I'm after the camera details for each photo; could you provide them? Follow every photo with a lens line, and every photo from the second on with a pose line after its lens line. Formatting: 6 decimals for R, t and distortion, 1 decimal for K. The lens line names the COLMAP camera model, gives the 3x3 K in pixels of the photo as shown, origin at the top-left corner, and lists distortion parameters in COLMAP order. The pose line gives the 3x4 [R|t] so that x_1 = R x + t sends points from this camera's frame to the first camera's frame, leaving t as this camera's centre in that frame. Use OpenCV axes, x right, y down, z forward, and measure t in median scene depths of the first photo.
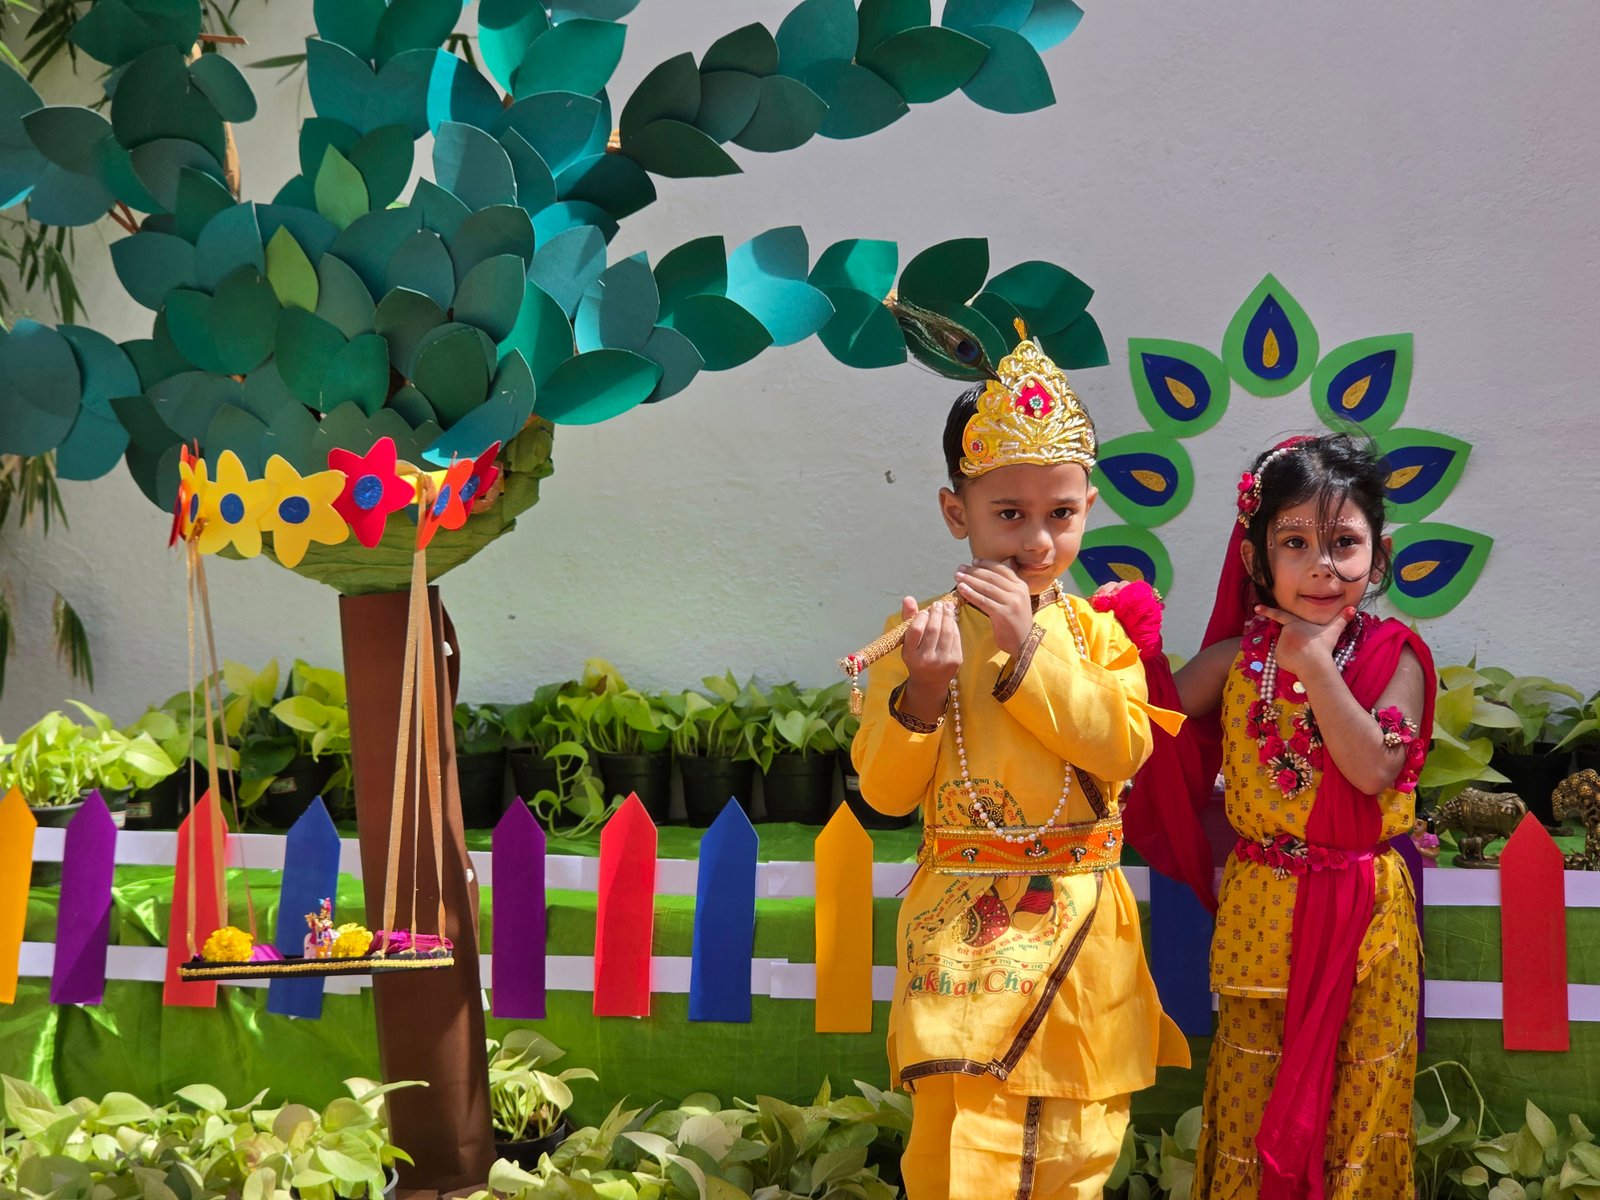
lens RADIAL K [[2756.7, 0, 800.0], [0, 2756.7, 600.0], [0, 0, 1]] dist [0.002623, 0.444366]
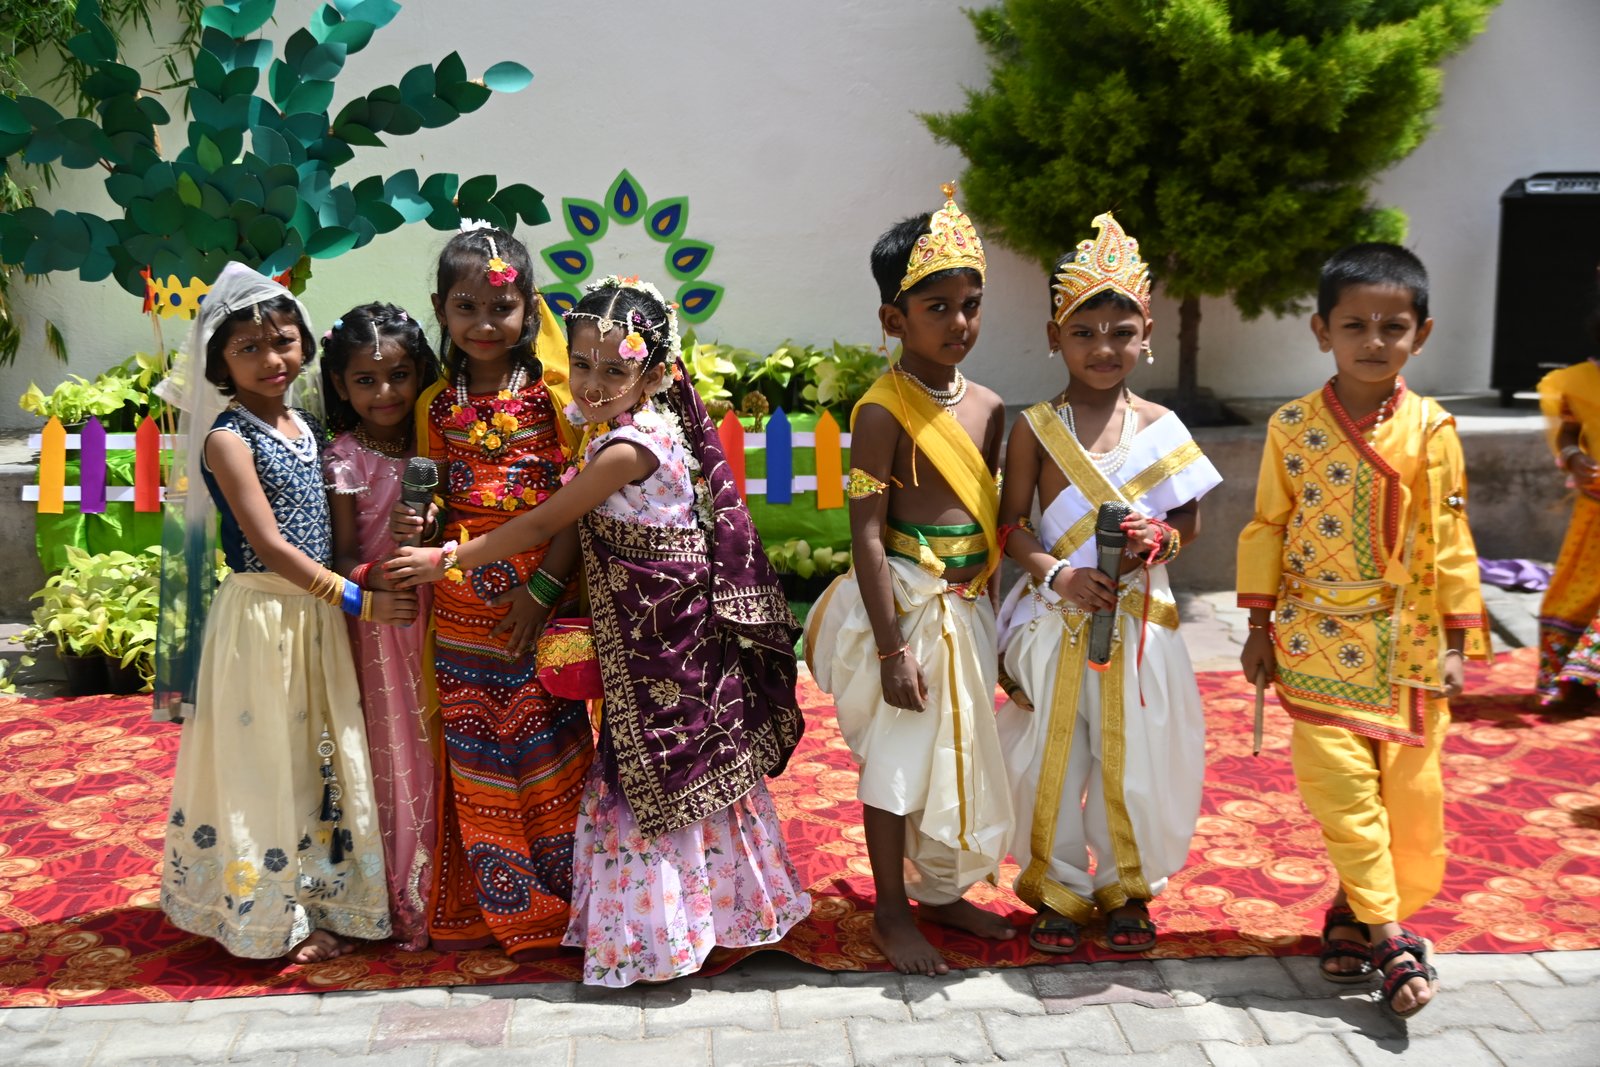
lens RADIAL K [[2167.9, 0, 800.0], [0, 2167.9, 533.5], [0, 0, 1]] dist [0.135648, 0.010506]
pose [[0.979379, -0.041900, 0.197640, -0.056805], [0.011137, 0.987967, 0.154264, -0.108267], [-0.201726, -0.148882, 0.968060, -0.864139]]
